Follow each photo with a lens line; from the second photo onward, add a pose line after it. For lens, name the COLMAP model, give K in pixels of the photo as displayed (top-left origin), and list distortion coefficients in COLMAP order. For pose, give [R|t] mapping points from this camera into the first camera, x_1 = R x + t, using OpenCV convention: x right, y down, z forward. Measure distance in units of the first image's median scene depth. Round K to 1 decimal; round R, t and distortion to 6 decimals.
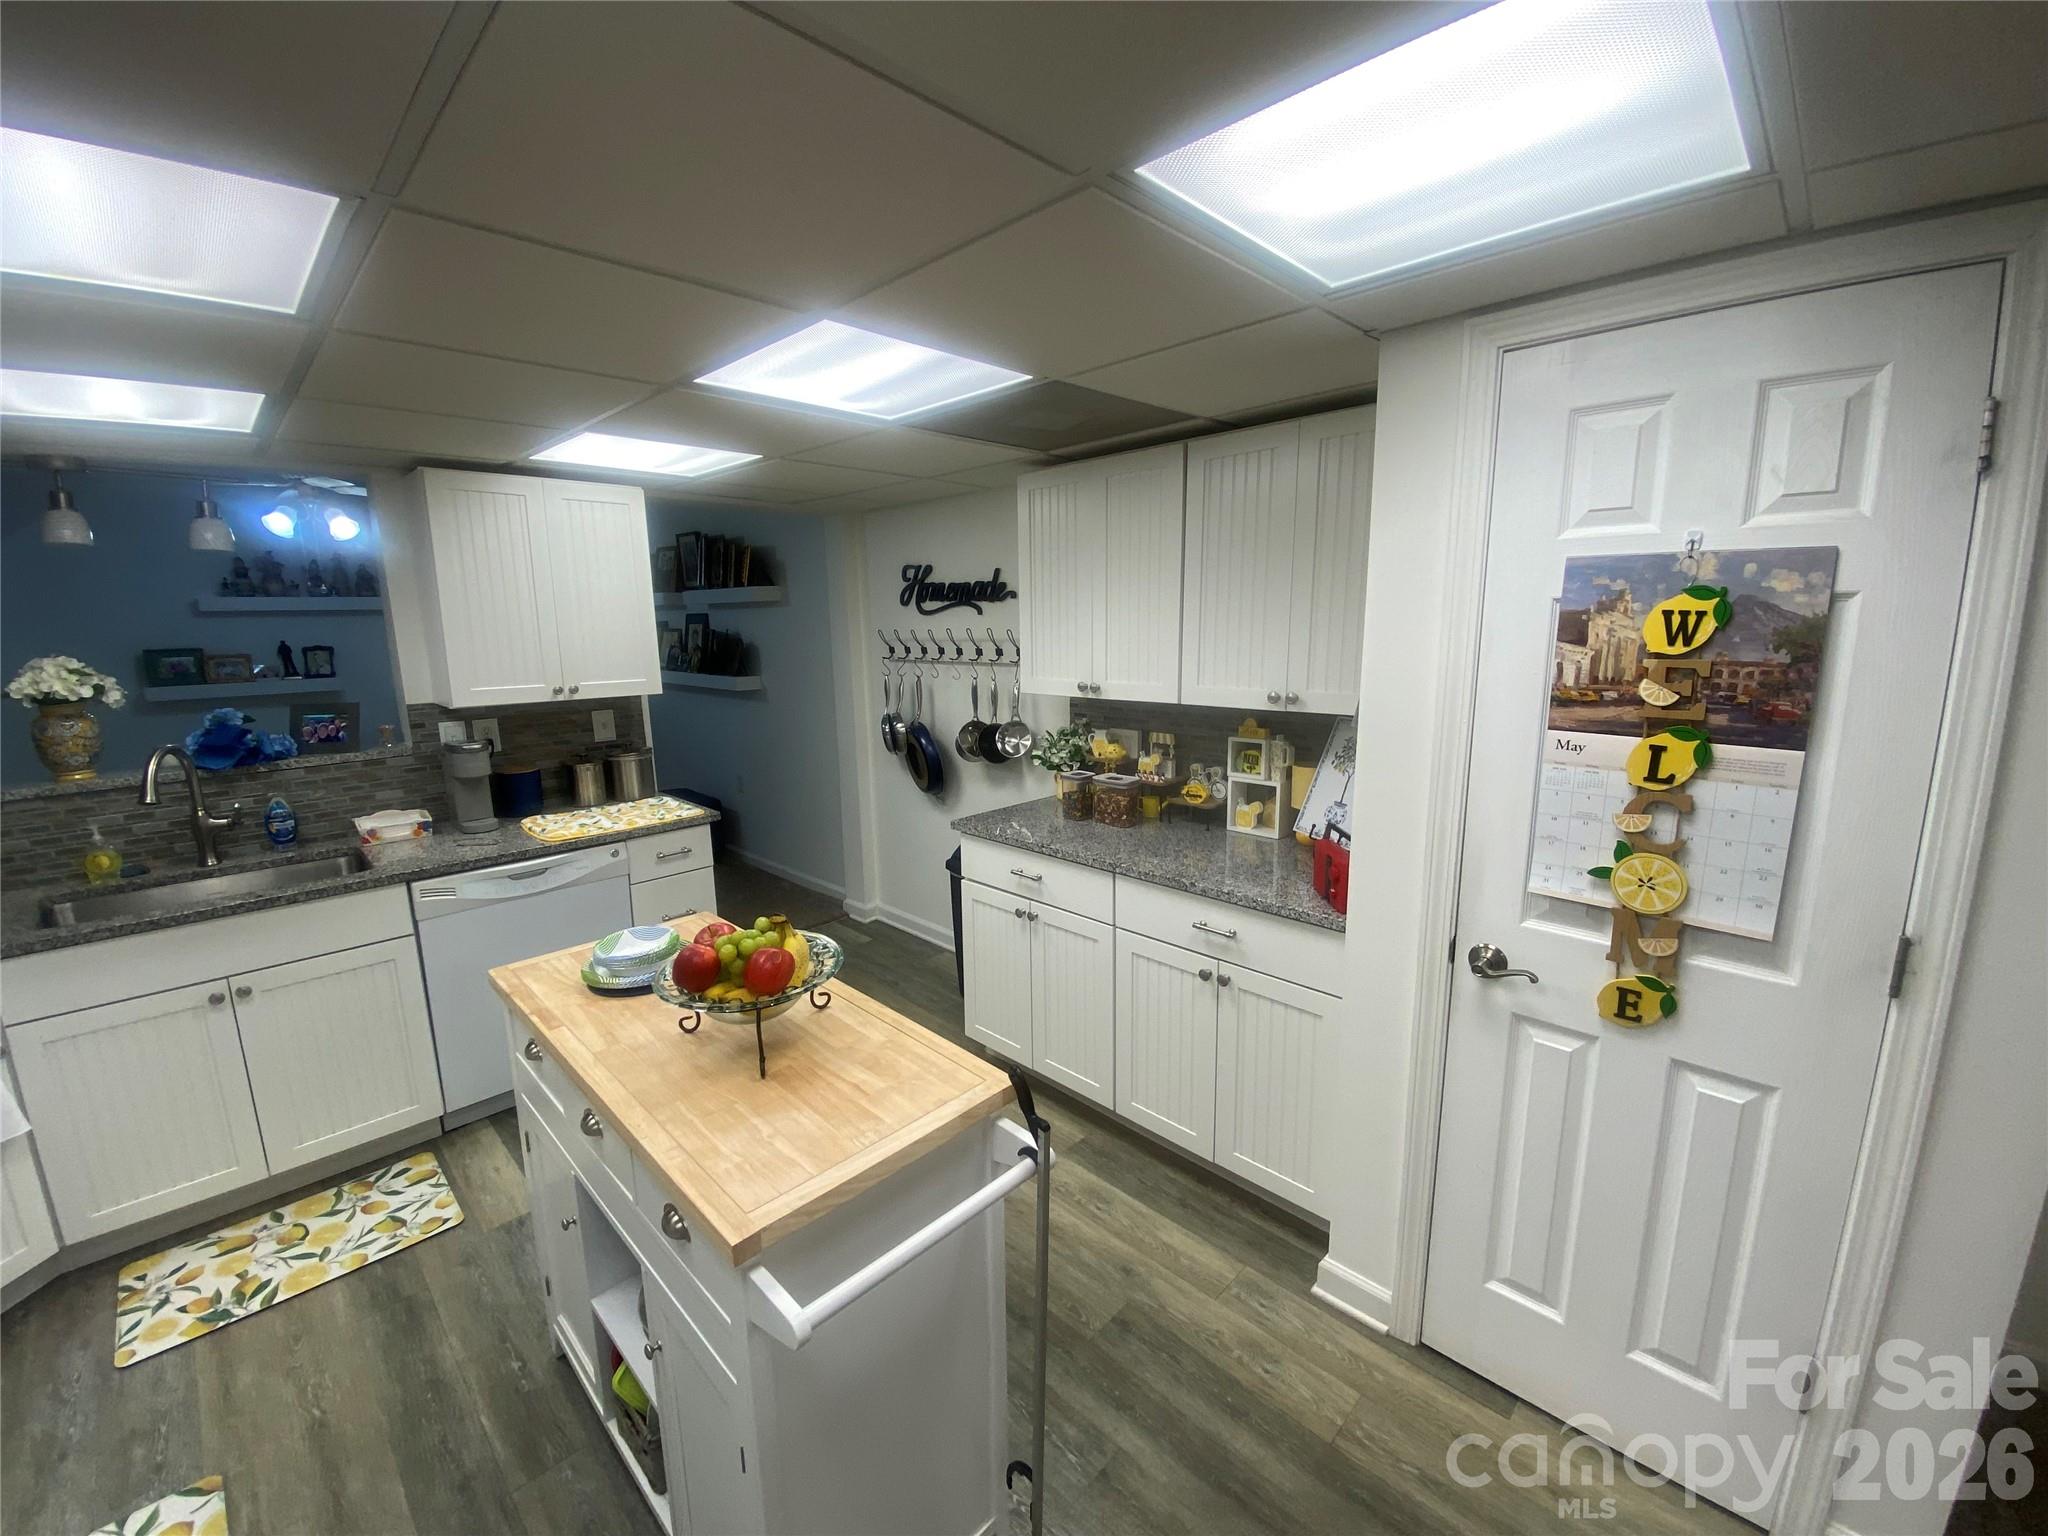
lens RADIAL K [[830.5, 0, 1025.1], [0, 830.5, 761.0], [0, 0, 1]] dist [-0.003160, -0.000349]
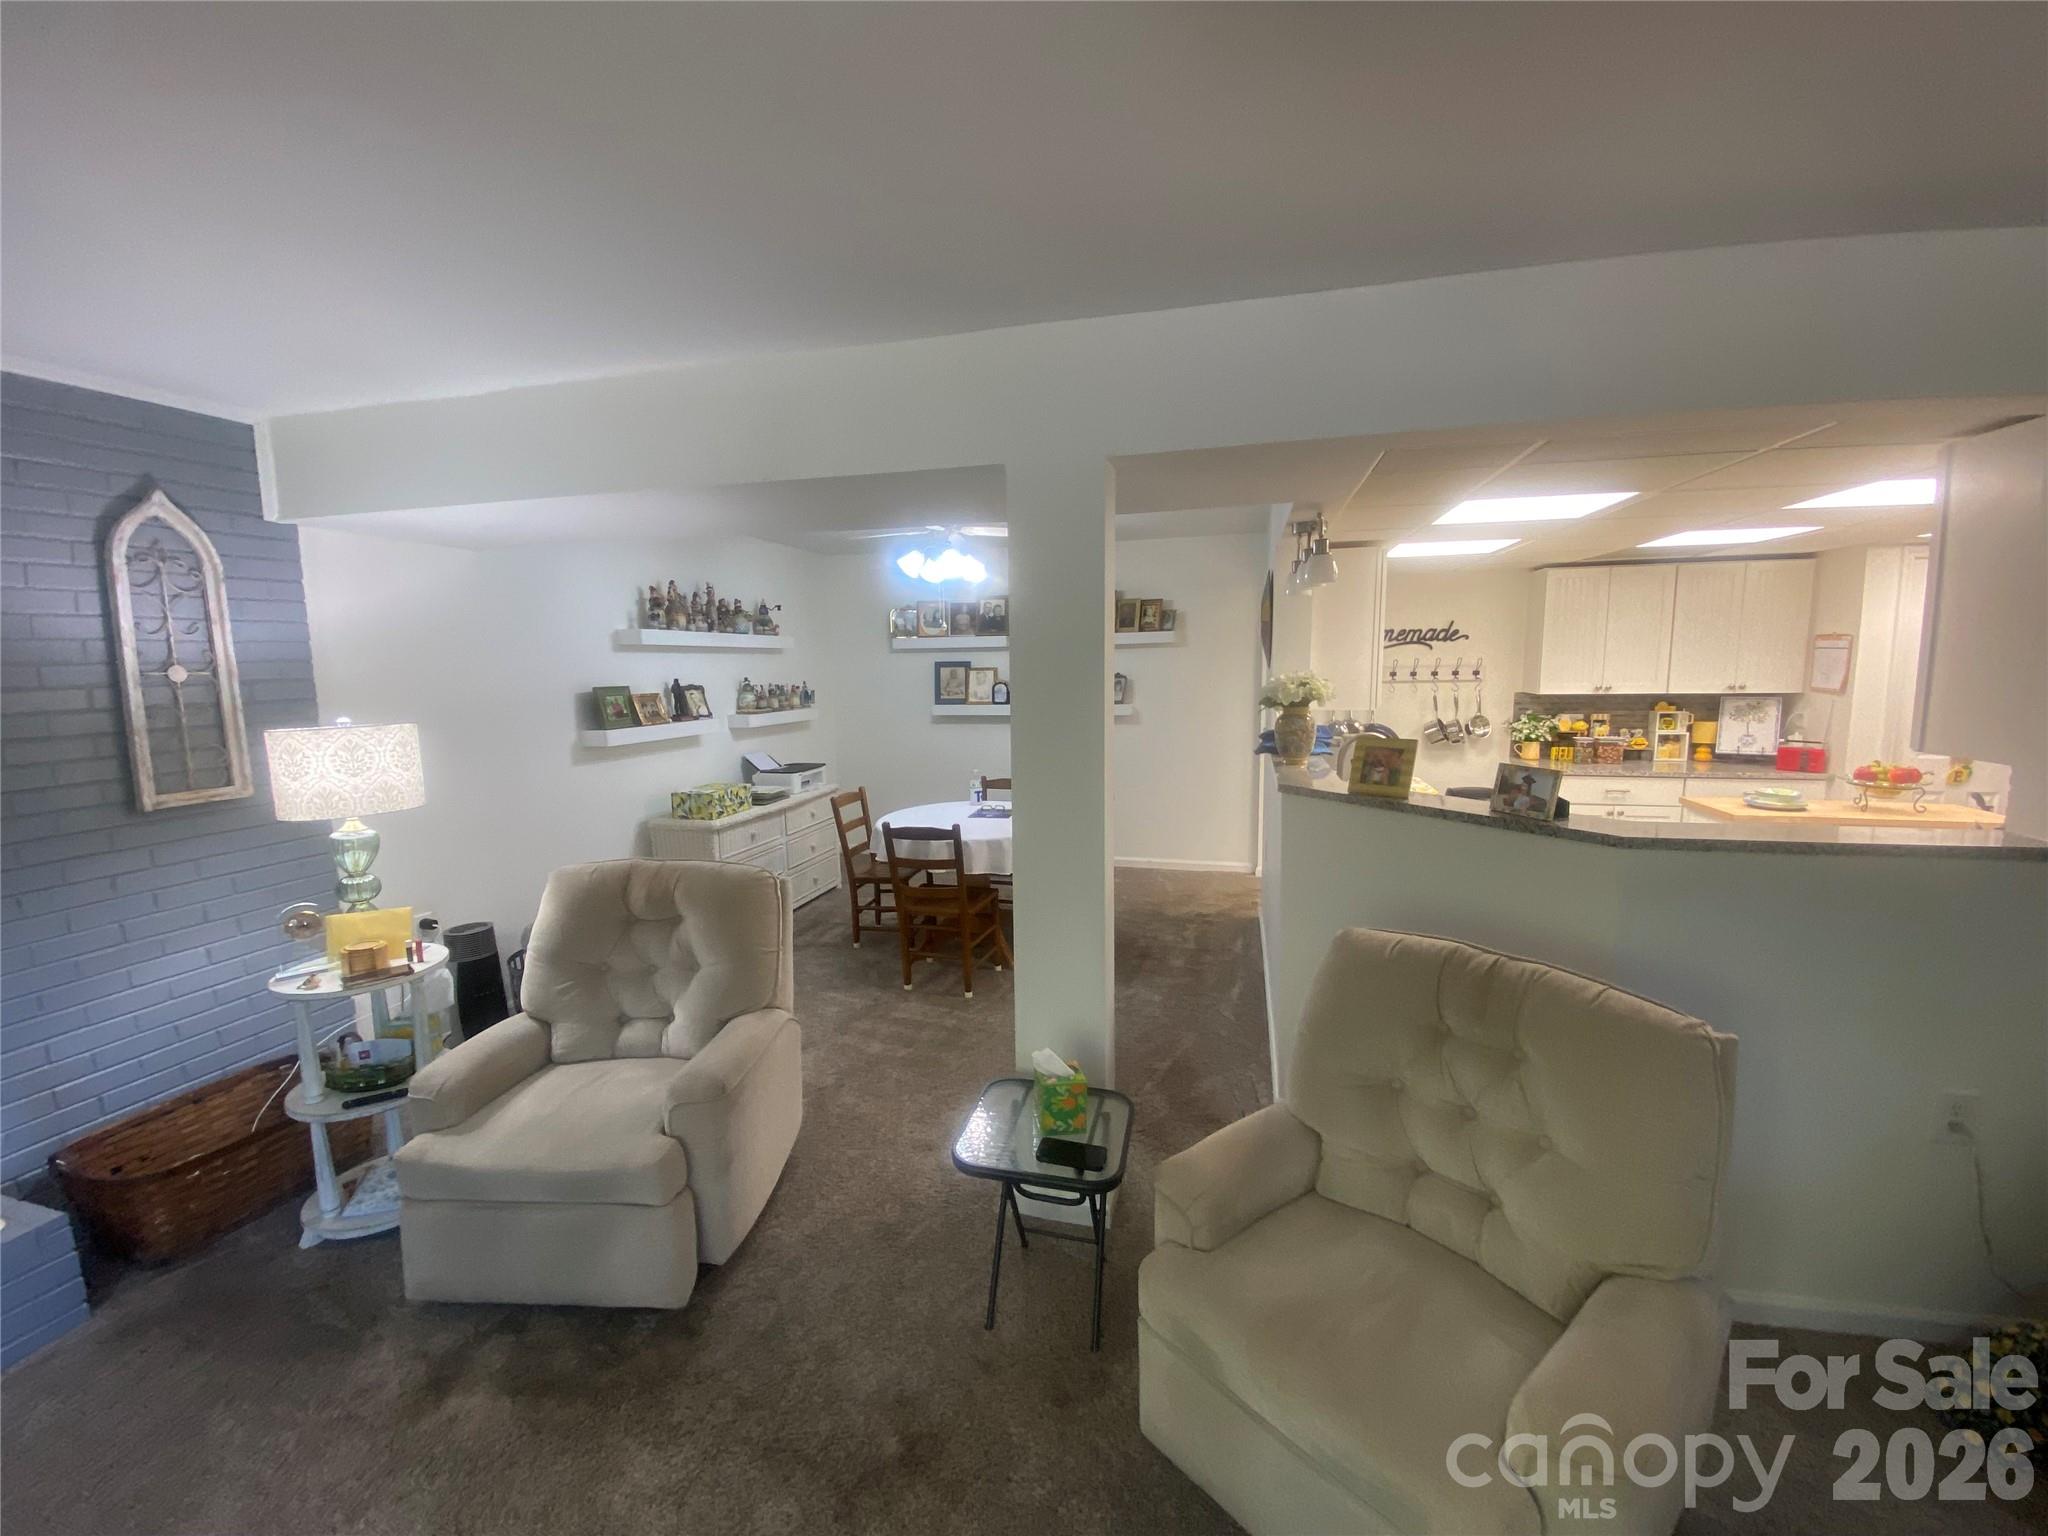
lens RADIAL K [[830.5, 0, 1030.8], [0, 830.5, 767.3], [0, 0, 1]] dist [-0.003160, -0.000349]
pose [[0.861408, -0.057564, 0.504641, -1.524331], [0.093517, 0.994546, -0.046183, 0.041407], [-0.499230, 0.086975, 0.862093, 0.066411]]
